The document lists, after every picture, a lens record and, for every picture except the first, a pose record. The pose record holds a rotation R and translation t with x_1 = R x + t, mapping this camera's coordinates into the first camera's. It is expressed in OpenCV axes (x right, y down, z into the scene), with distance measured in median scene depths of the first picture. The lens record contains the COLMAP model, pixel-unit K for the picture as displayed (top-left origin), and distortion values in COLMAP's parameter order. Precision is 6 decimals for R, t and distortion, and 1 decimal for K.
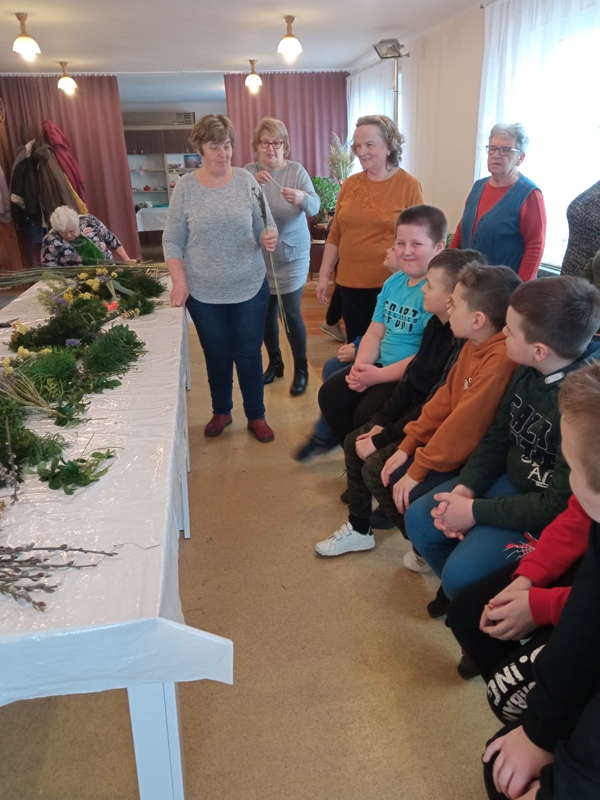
lens RADIAL K [[663.8, 0, 293.5], [0, 663.8, 408.1], [0, 0, 1]] dist [0.012963, -0.016546]
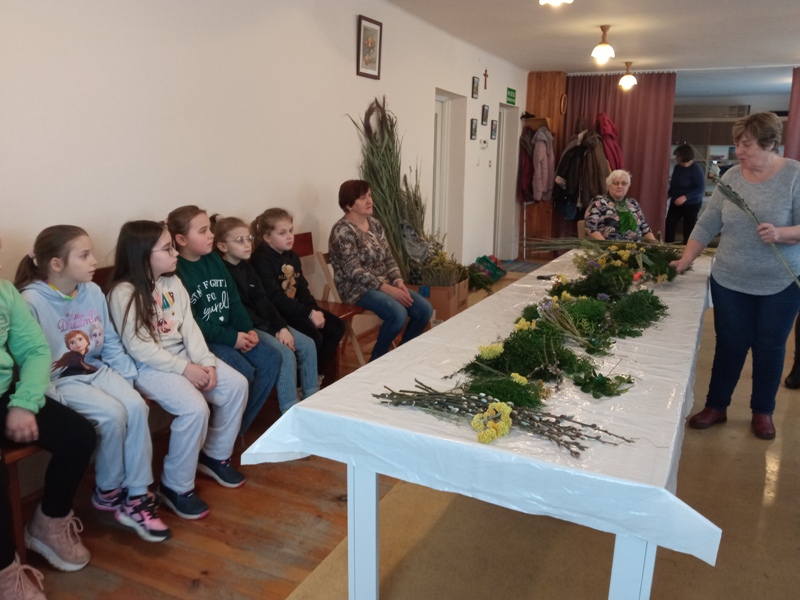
lens RADIAL K [[663.8, 0, 400.7], [0, 663.8, 322.4], [0, 0, 1]] dist [0.012963, -0.016546]
pose [[0.829195, 0.167558, -0.533254, 0.001792], [-0.221496, 0.974411, -0.038242, 0.047771], [0.513201, 0.149823, 0.845091, -0.112789]]
